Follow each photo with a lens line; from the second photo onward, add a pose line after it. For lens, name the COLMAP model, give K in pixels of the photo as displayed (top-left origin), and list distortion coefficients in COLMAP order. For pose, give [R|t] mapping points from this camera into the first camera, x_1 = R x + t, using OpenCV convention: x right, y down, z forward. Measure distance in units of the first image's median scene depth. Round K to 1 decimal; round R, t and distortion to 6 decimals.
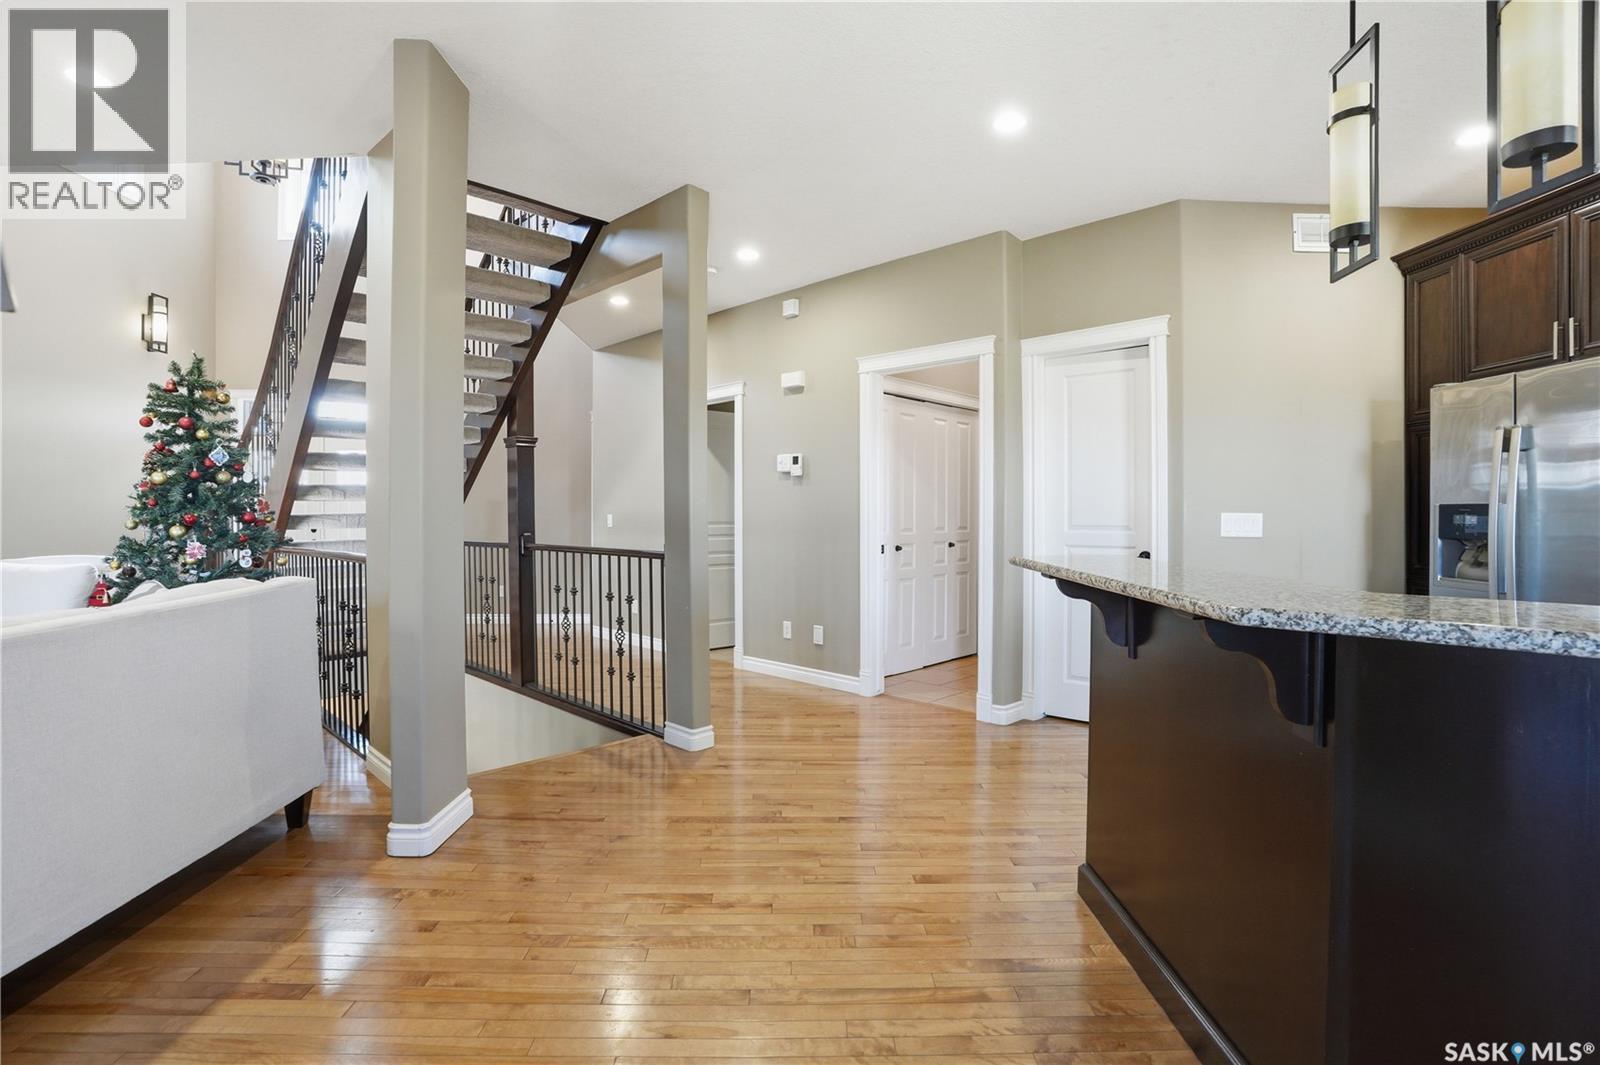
lens RADIAL K [[738.5, 0, 798.6], [0, 738.5, 515.8], [0, 0, 1]] dist [-0.038277, 0.001532]
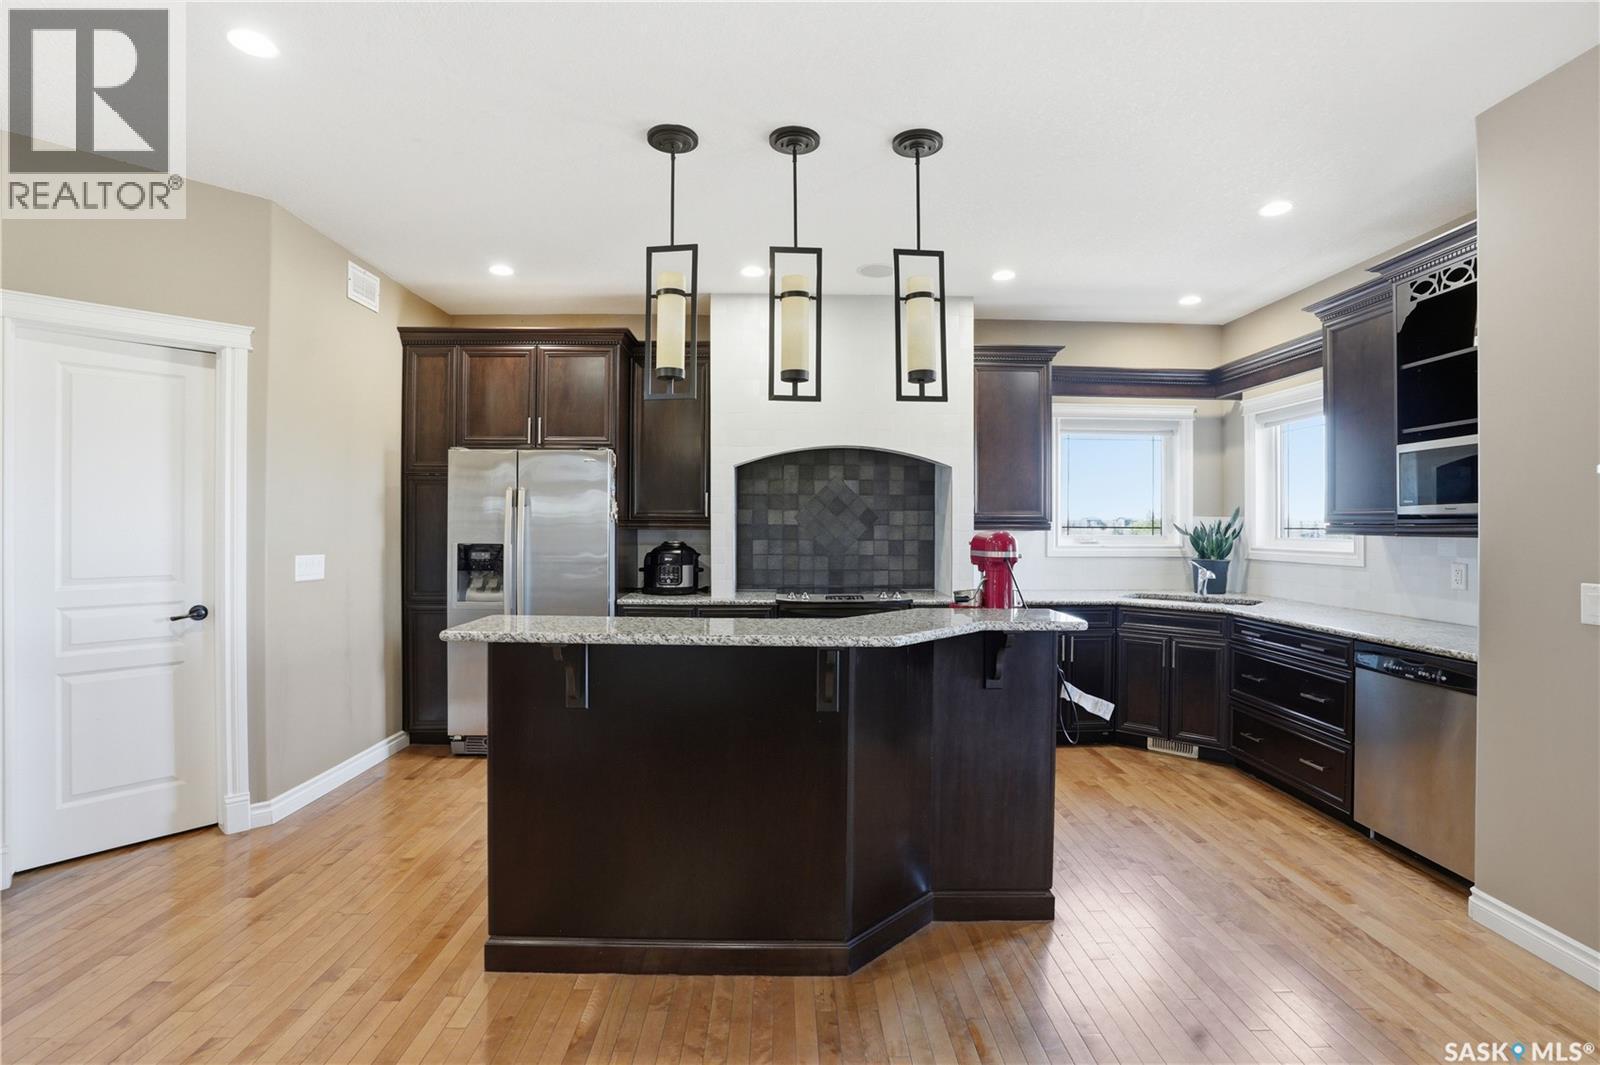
lens RADIAL K [[743.2, 0, 800.5], [0, 743.2, 521.2], [0, 0, 1]] dist [-0.037236, 0.000286]
pose [[-0.015155, 0.007563, 0.999857, -0.367664], [0.002864, 0.999968, -0.007520, -0.040209], [-0.999881, 0.002749, -0.015176, 0.382157]]
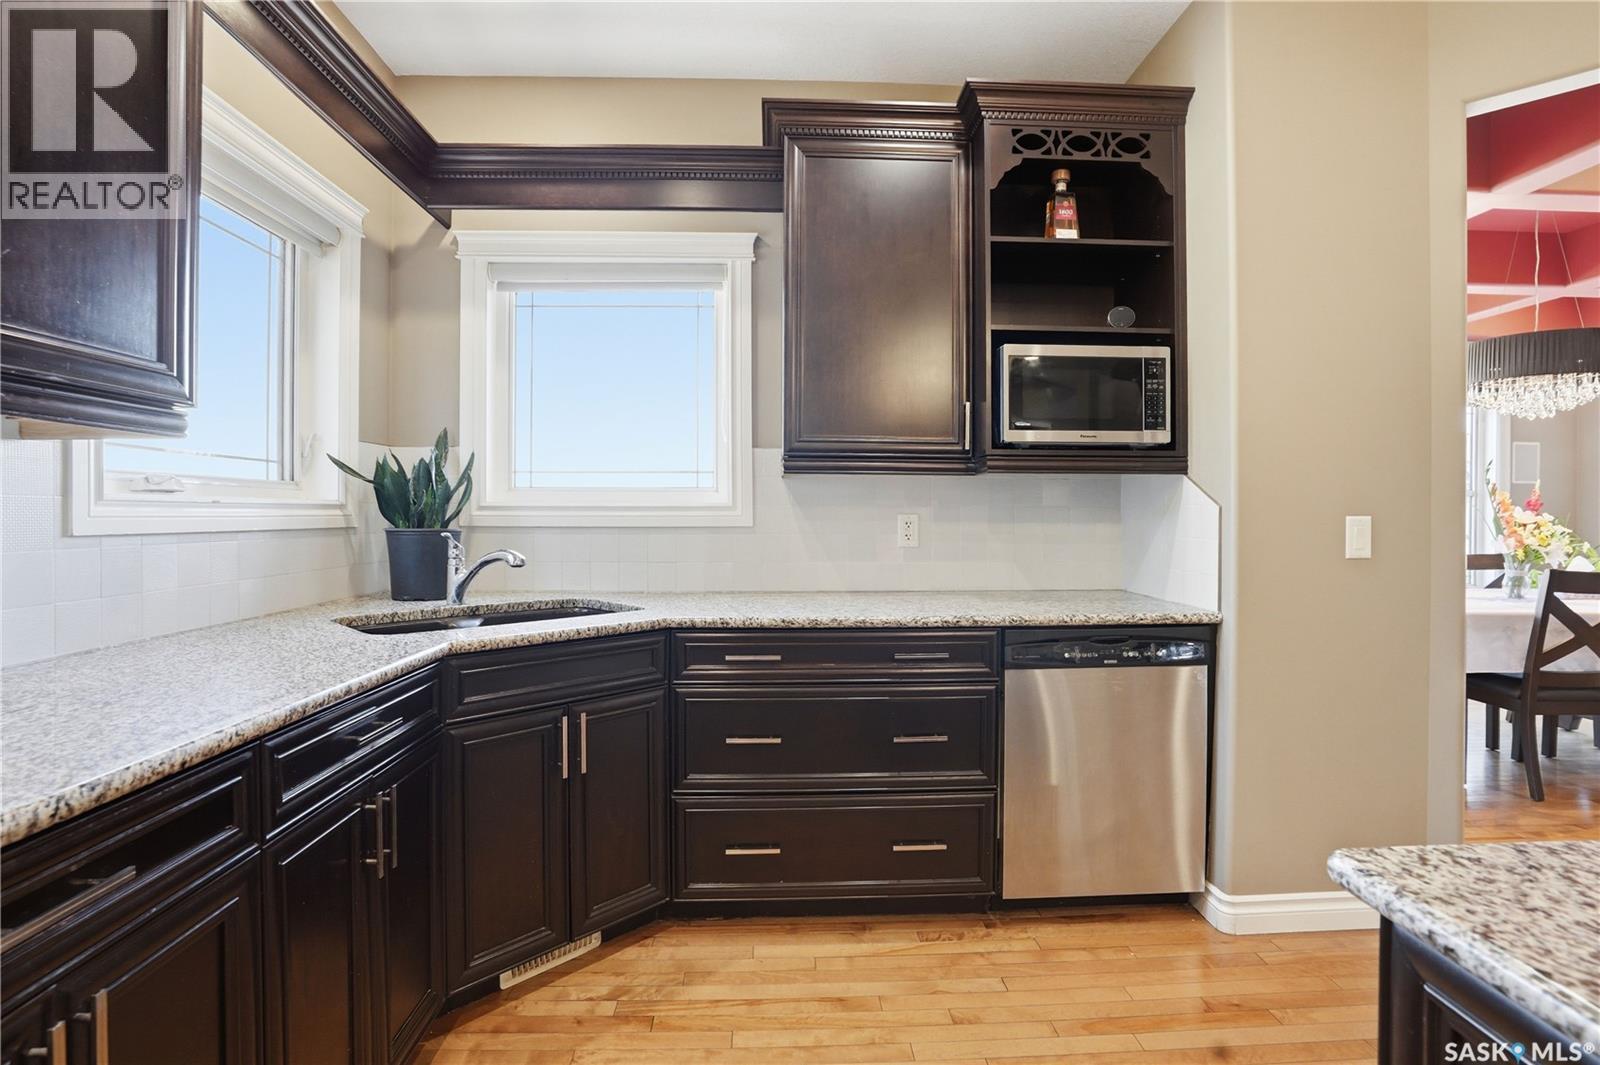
lens RADIAL K [[770.6, 0, 802.0], [0, 770.6, 512.4], [0, 0, 1]] dist [-0.048436, 0.000384]
pose [[-0.999487, -0.000019, -0.032034, 0.684592], [-0.000331, 0.999953, 0.009717, 0.000460], [0.032033, 0.009723, -0.999440, 0.300423]]
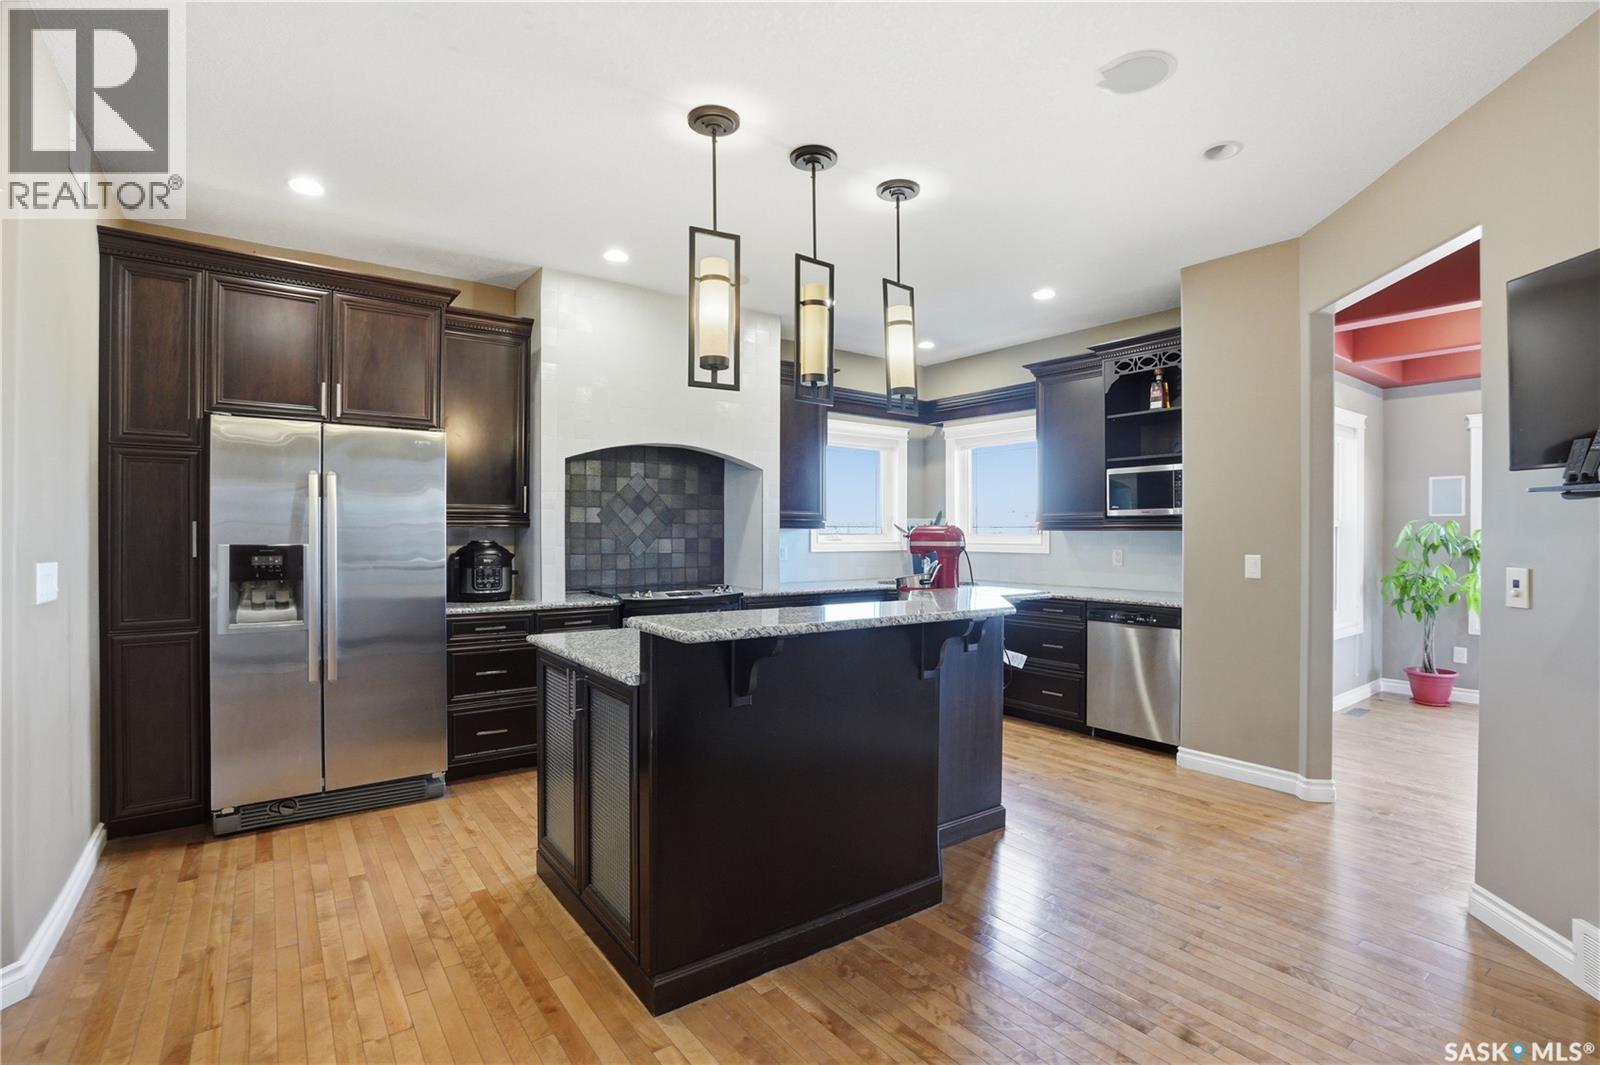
lens RADIAL K [[744.7, 0, 810.9], [0, 744.7, 525.1], [0, 0, 1]] dist [-0.043925, 0.000704]
pose [[-0.594526, 0.006352, 0.804051, -0.258723], [0.003473, 0.999980, -0.005332, -0.030982], [-0.804069, -0.000378, -0.594536, 0.865614]]
